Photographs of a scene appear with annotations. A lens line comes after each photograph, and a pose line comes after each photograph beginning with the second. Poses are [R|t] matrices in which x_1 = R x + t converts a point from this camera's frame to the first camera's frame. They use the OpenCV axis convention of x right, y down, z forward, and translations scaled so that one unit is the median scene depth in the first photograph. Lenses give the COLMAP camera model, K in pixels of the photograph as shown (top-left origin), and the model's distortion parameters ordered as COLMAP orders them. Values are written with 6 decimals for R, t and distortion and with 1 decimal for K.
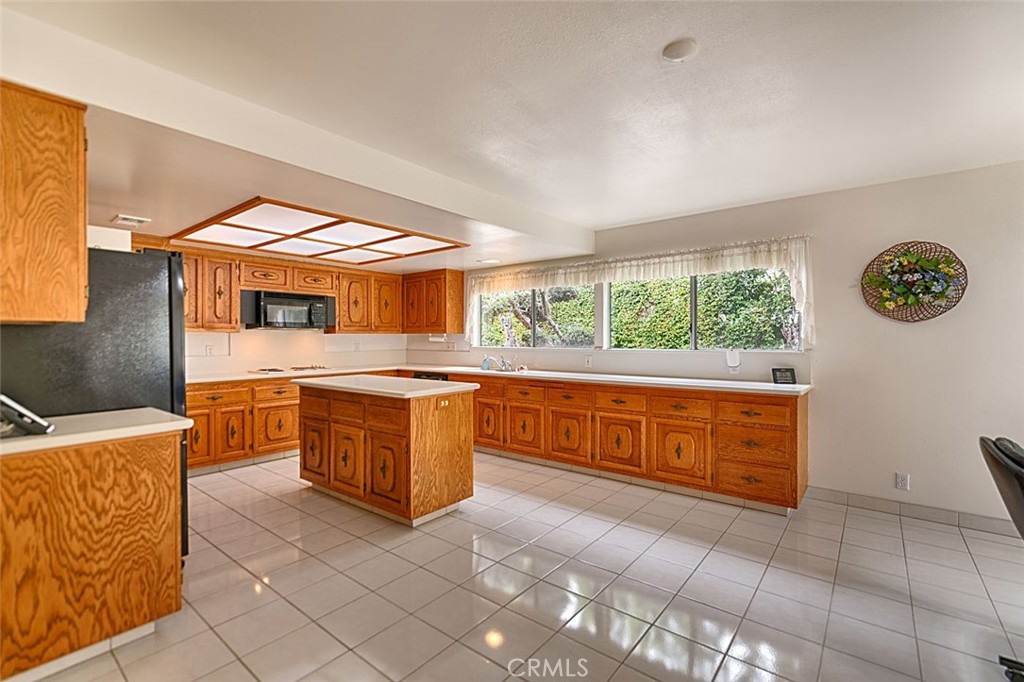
lens RADIAL K [[455.2, 0, 516.7], [0, 455.2, 341.9], [0, 0, 1]] dist [-0.003028, 0.000724]
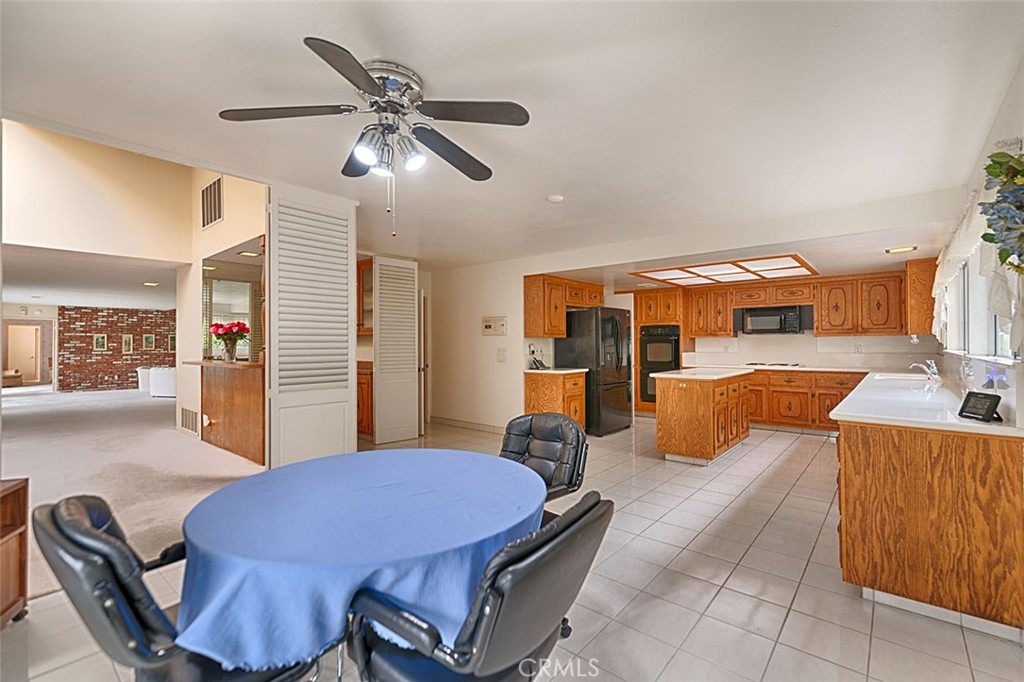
lens RADIAL K [[455.2, 0, 512.6], [0, 455.2, 339.8], [0, 0, 1]] dist [-0.003028, 0.000724]
pose [[-0.056652, -0.007230, -0.998368, 0.918504], [-0.002215, 0.999972, -0.007116, -0.000532], [0.998392, 0.001808, -0.056666, 0.362536]]
